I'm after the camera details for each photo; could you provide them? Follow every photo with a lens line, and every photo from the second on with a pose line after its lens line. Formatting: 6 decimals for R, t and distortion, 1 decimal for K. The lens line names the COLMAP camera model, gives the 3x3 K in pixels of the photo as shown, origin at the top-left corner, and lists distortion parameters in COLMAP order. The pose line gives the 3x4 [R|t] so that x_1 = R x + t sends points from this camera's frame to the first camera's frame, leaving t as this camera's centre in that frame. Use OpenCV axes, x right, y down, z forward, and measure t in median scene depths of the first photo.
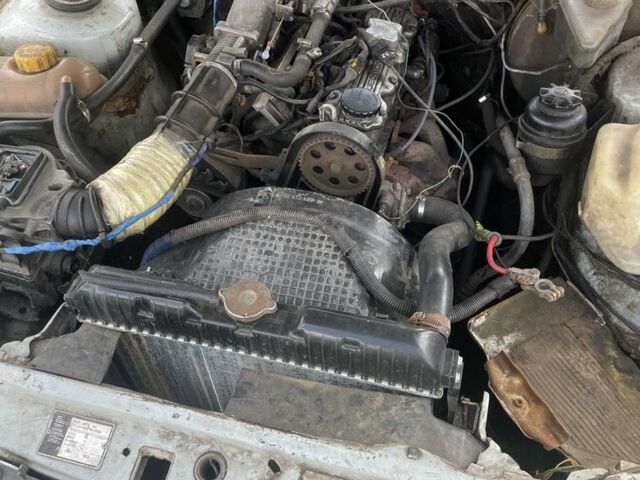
lens RADIAL K [[664.9, 0, 280.9], [0, 664.9, 240.0], [0, 0, 1]] dist [0.018647, -0.000331]
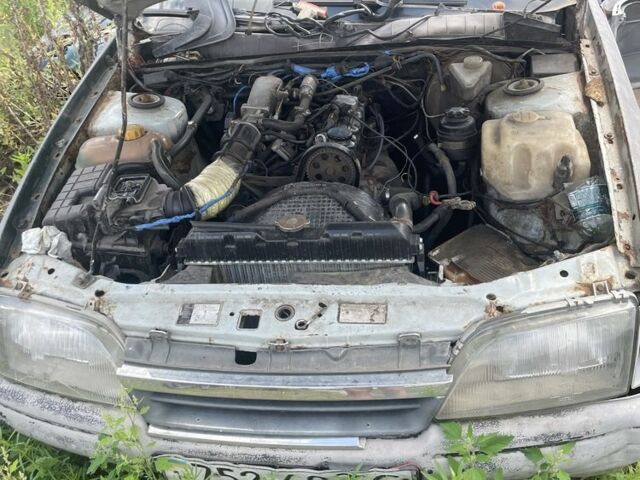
lens RADIAL K [[664.9, 0, 280.9], [0, 664.9, 240.0], [0, 0, 1]] dist [0.018647, -0.000331]
pose [[0.992682, -0.107063, 0.055855, -0.148174], [0.117961, 0.958688, -0.258849, 0.469240], [-0.025834, 0.263543, 0.964302, -0.514082]]
